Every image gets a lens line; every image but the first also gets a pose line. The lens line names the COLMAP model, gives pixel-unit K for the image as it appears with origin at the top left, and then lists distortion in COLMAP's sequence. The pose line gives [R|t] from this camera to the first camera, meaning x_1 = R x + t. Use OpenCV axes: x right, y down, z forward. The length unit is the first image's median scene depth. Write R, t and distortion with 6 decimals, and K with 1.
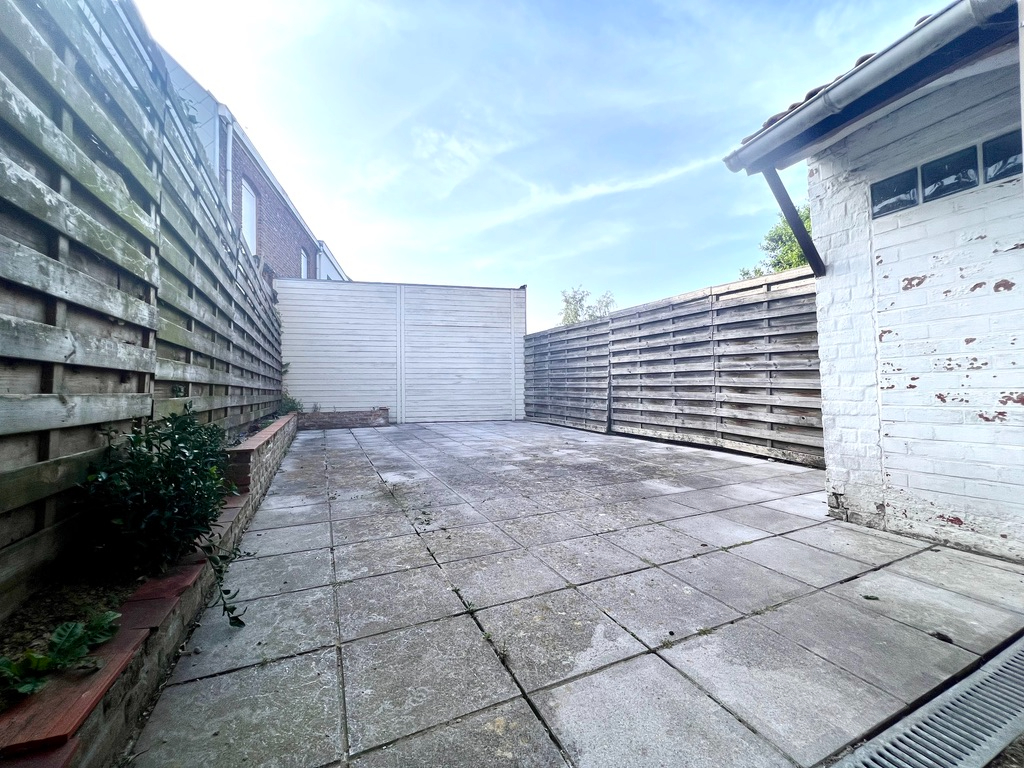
lens RADIAL K [[429.3, 0, 516.0], [0, 429.3, 382.6], [0, 0, 1]] dist [-0.000565, -0.000070]
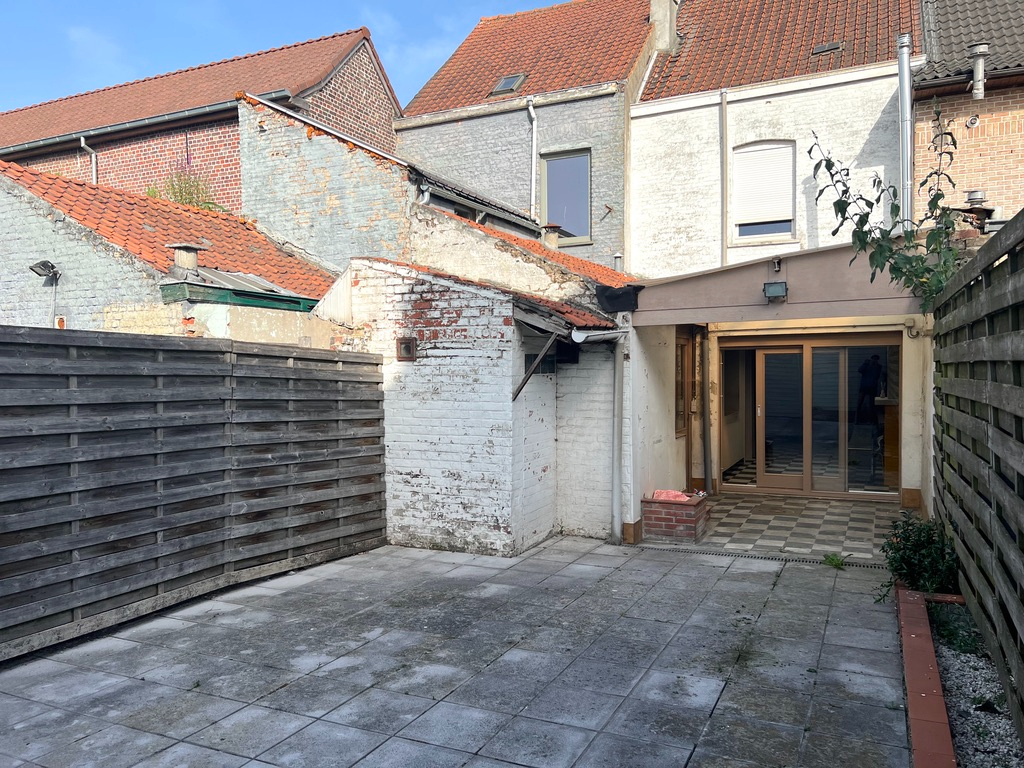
lens RADIAL K [[779.4, 0, 512.0], [0, 779.4, 384.0], [0, 0, 1]] dist [0.054211, -0.064985]
pose [[-0.655383, 0.004126, 0.755286, -0.770733], [-0.002221, 0.999970, -0.007389, -0.161322], [-0.755294, -0.006520, -0.655354, 1.575310]]
